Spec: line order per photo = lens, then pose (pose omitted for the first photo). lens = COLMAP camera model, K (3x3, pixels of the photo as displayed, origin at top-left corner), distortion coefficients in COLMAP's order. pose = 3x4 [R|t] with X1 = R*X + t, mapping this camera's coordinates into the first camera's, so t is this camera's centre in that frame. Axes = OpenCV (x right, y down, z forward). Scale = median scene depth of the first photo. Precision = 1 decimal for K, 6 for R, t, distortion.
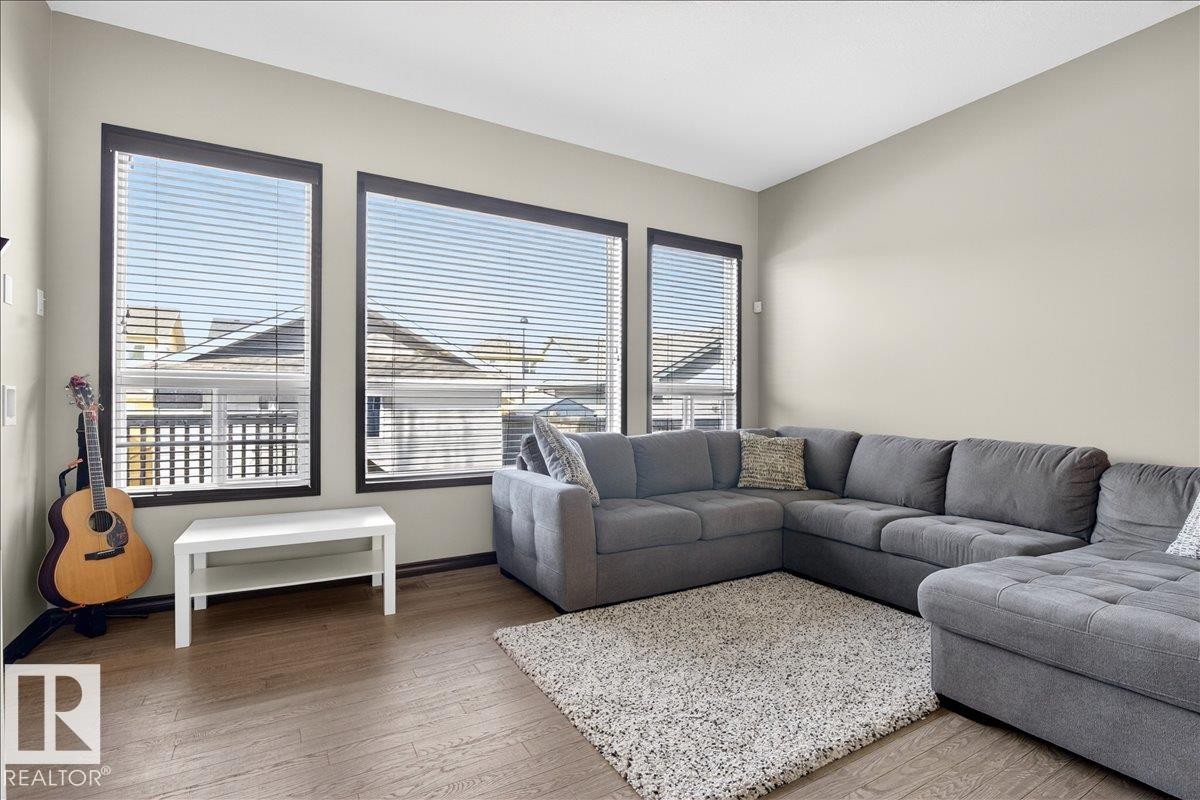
lens RADIAL K [[576.3, 0, 602.1], [0, 576.3, 402.4], [0, 0, 1]] dist [-0.013090, -0.000340]
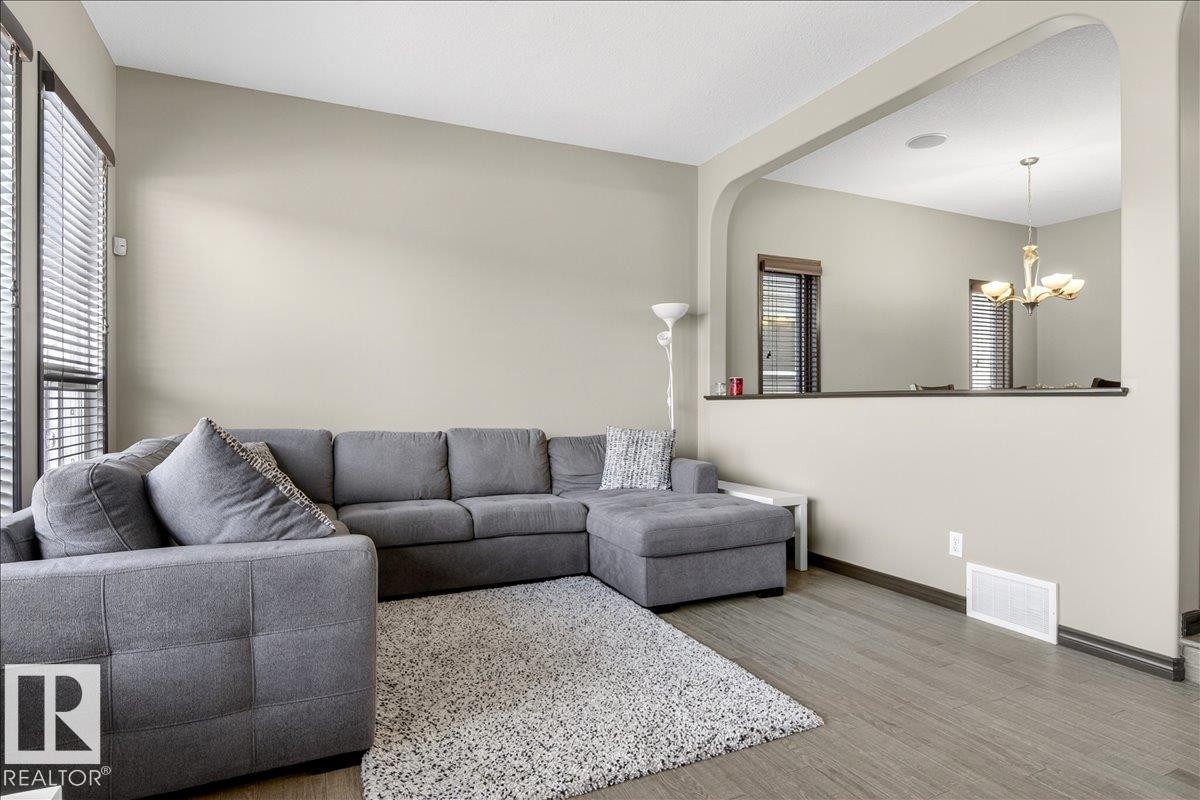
lens RADIAL K [[652.8, 0, 606.4], [0, 652.8, 399.8], [0, 0, 1]] dist [-0.004401, -0.000348]
pose [[0.077280, -0.000359, 0.997009, -0.670414], [0.000483, 1.000000, 0.000323, 0.007328], [-0.997009, 0.000457, 0.077281, 0.671025]]
